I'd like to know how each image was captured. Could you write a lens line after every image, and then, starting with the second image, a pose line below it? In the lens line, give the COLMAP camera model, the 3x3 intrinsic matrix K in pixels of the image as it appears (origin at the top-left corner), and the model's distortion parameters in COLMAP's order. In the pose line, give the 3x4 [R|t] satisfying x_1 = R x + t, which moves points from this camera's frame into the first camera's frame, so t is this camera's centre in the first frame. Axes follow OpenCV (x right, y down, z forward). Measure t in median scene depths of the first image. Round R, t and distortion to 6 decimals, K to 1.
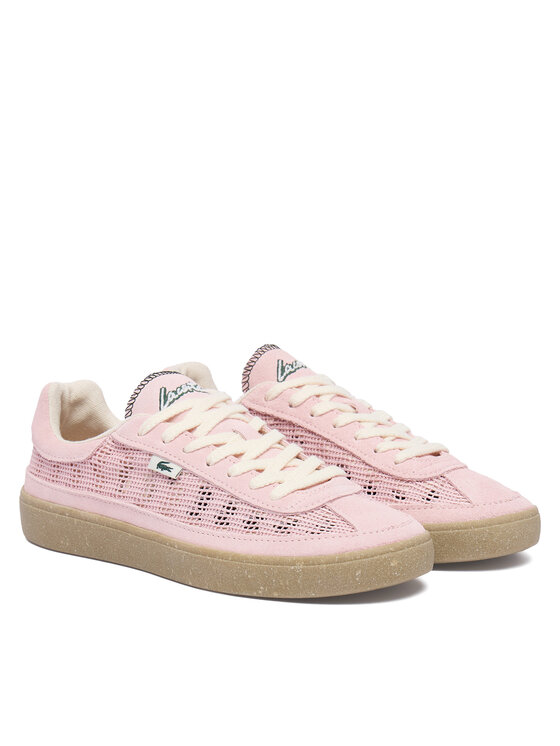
lens RADIAL K [[1983.5, 0, 280.9], [0, 1983.5, 374.6], [0, 0, 1]] dist [0.671685, 0.000000]
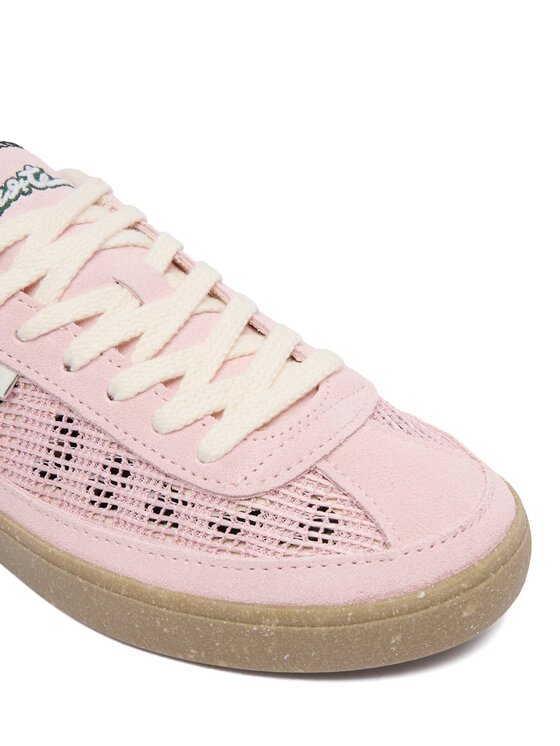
lens RADIAL K [[1284.2, 0, 275.4], [0, 1284.2, 375.5], [0, 0, 1]] dist [-0.043693, 0.000000]
pose [[0.997825, -0.060922, 0.025176, 0.006386], [0.047223, 0.927105, 0.371816, -0.068950], [-0.045993, -0.369818, 0.927965, 0.715663]]
